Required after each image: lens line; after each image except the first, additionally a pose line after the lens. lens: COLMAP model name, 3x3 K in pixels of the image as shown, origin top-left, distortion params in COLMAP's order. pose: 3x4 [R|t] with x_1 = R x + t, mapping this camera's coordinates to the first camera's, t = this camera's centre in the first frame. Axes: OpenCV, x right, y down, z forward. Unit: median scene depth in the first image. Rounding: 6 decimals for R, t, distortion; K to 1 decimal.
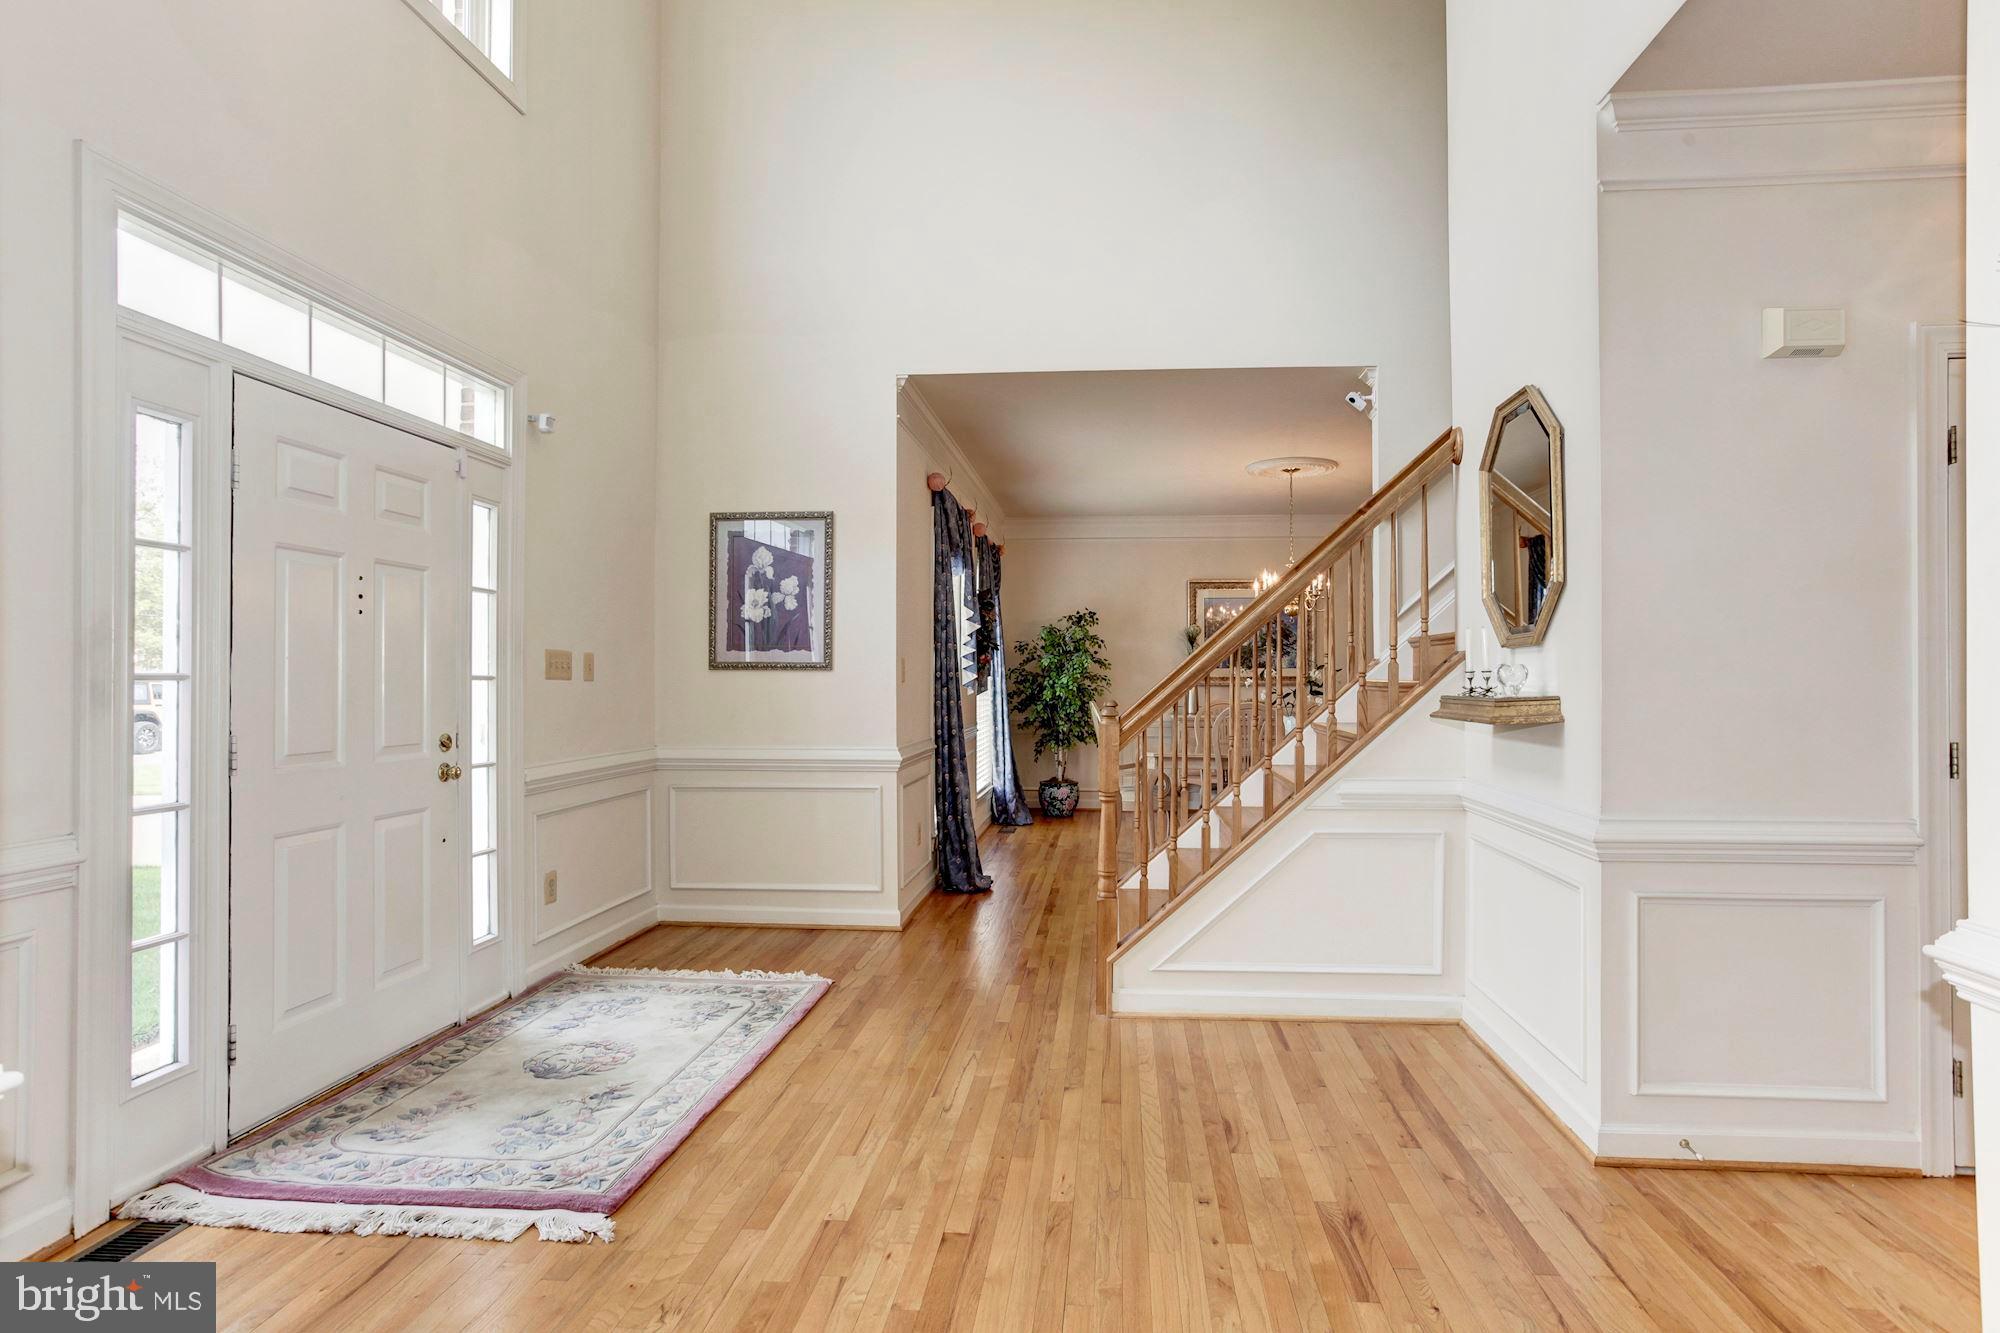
lens RADIAL K [[982.8, 0, 997.4], [0, 982.8, 672.6], [0, 0, 1]] dist [-0.055753, 0.032654]
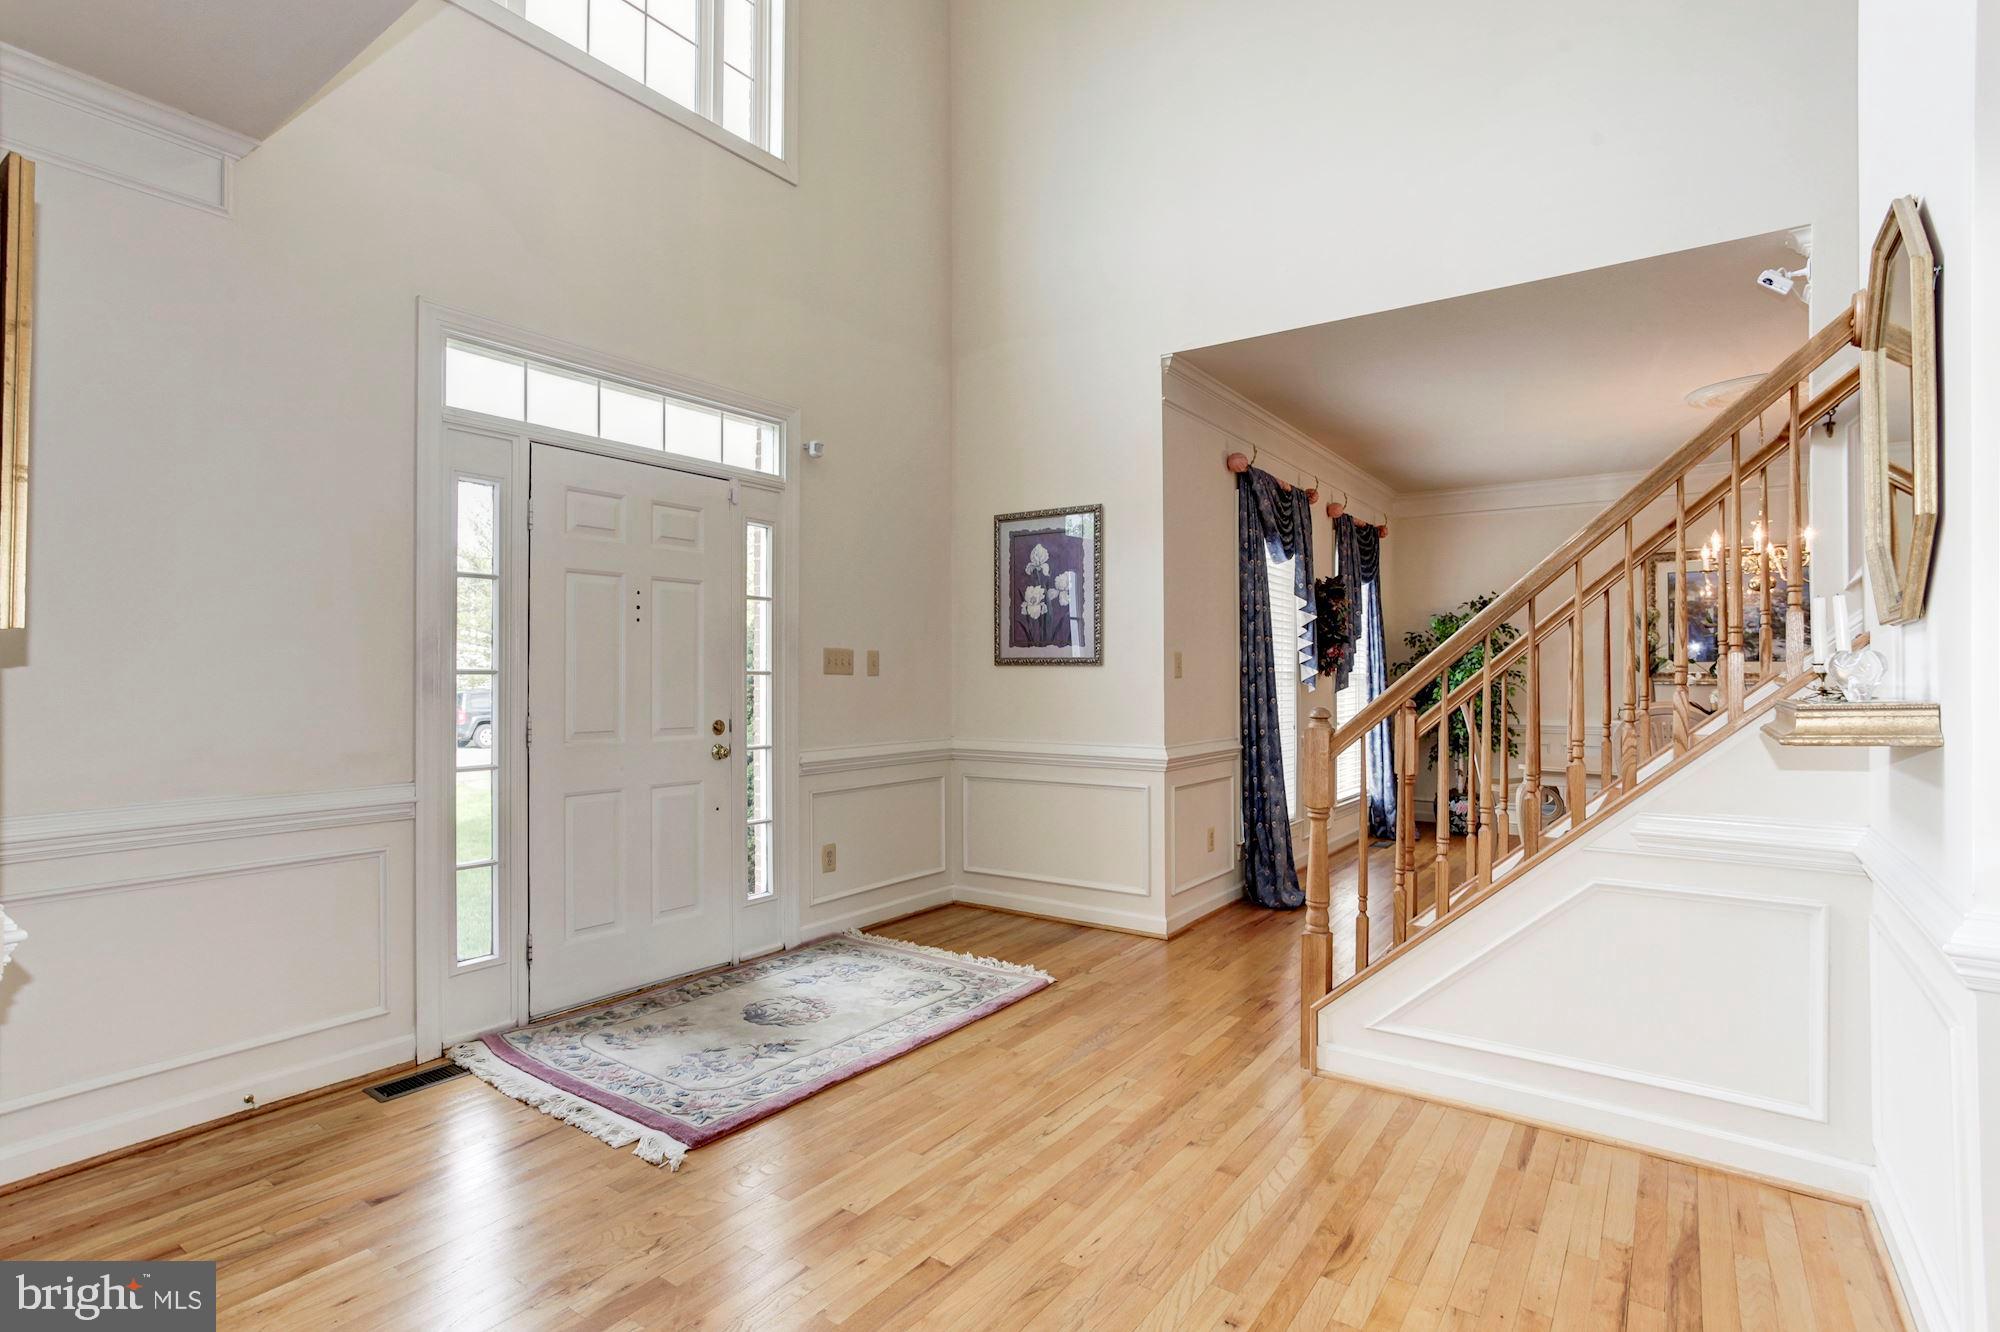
lens RADIAL K [[960.3, 0, 972.7], [0, 960.3, 669.5], [0, 0, 1]] dist [-0.068050, 0.044318]
pose [[0.852067, -0.001772, -0.523429, 0.271900], [0.002163, 0.999998, 0.000136, 0.001443], [0.523428, -0.001248, 0.852069, 0.138457]]
